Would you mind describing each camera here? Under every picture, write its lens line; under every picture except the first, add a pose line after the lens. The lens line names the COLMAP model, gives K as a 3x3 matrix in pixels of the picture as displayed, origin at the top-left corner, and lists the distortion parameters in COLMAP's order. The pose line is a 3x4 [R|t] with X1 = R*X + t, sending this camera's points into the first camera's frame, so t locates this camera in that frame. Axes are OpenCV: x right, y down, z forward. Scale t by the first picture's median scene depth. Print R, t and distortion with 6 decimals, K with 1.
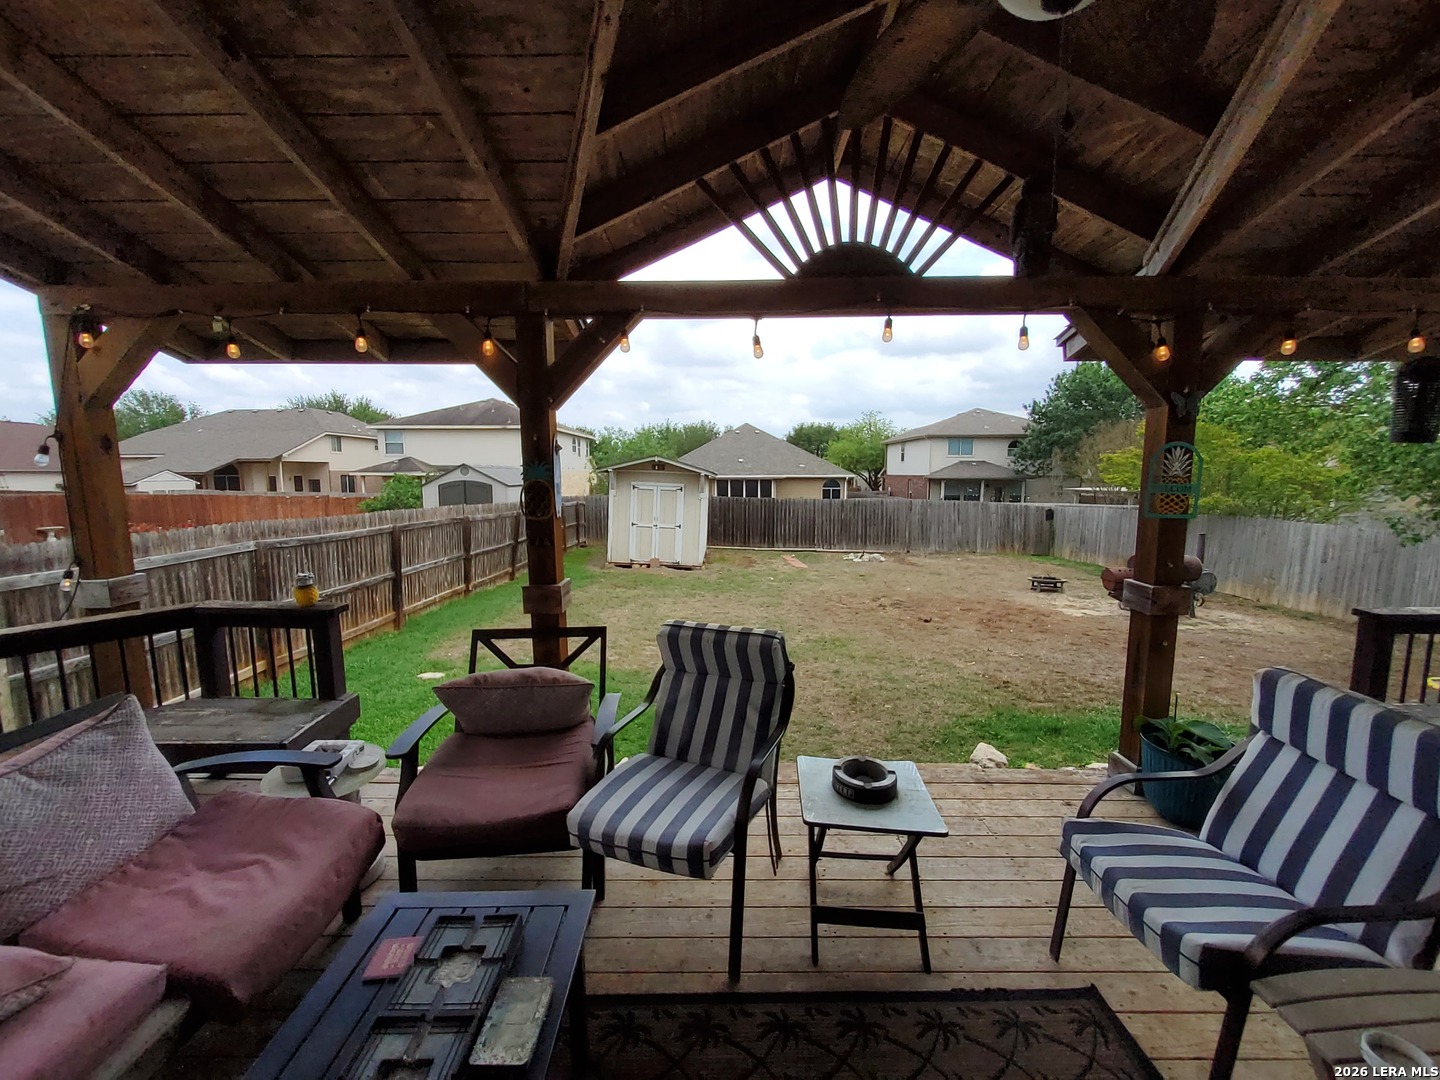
lens RADIAL K [[575.5, 0, 717.1], [0, 575.5, 536.7], [0, 0, 1]] dist [0.000774, -0.003392]
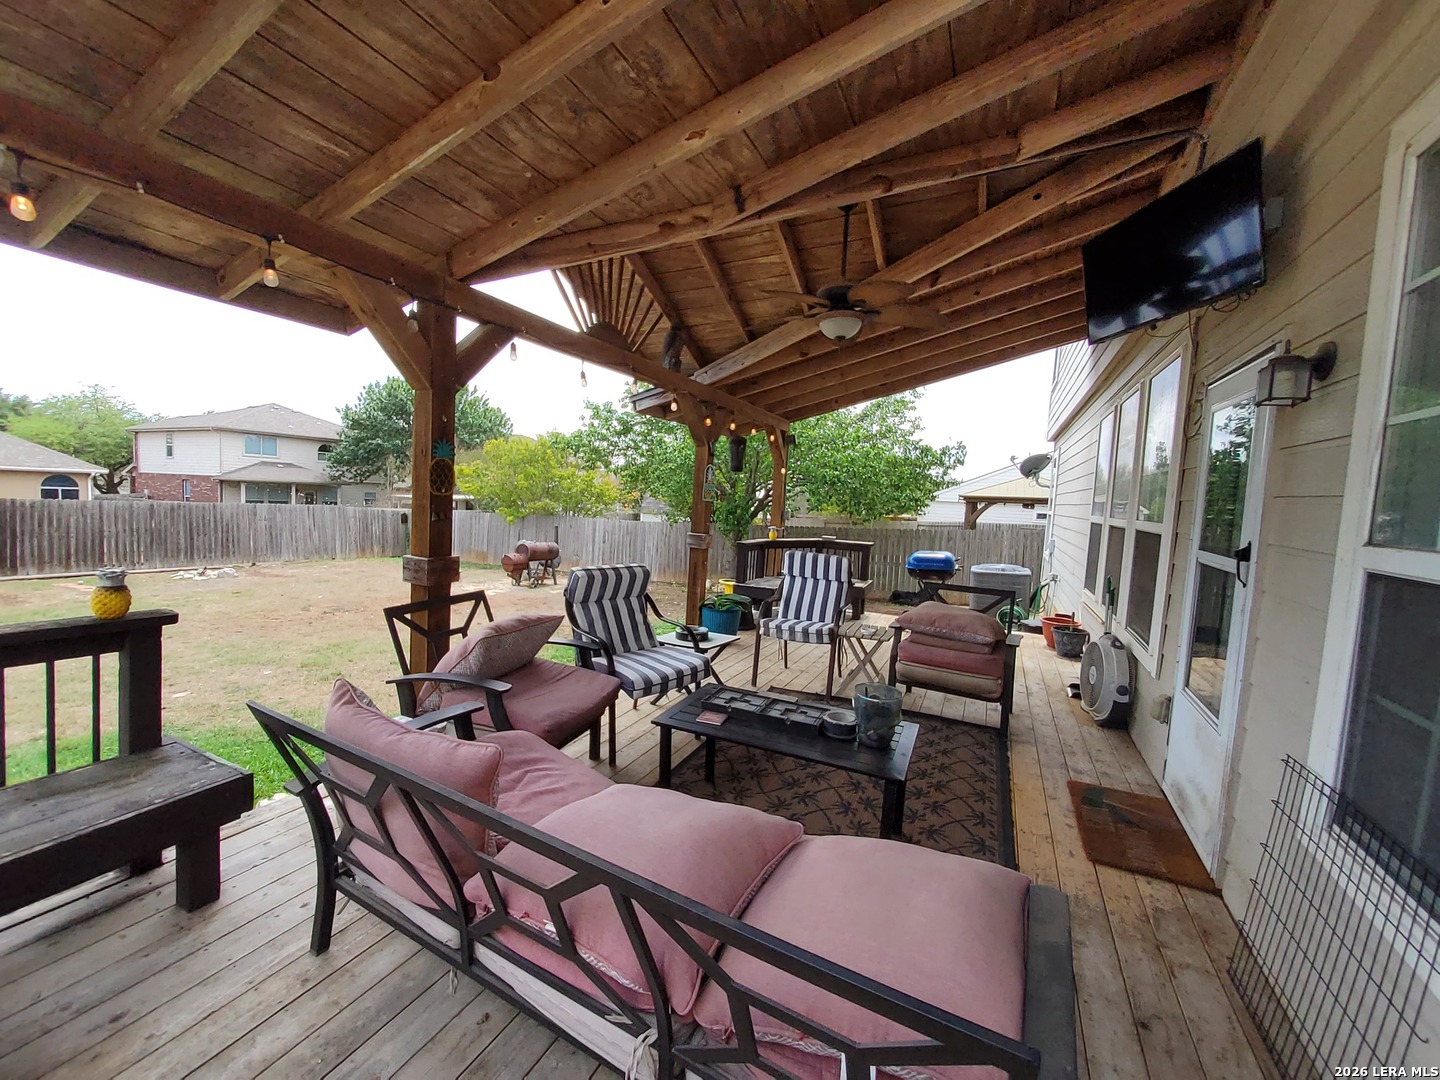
lens RADIAL K [[575.5, 0, 717.1], [0, 575.5, 536.7], [0, 0, 1]] dist [0.000774, -0.003392]
pose [[0.428961, -0.042450, 0.902325, -0.141928], [0.056438, 0.998203, 0.020130, 0.007410], [-0.901558, 0.042290, 0.430586, 0.010821]]
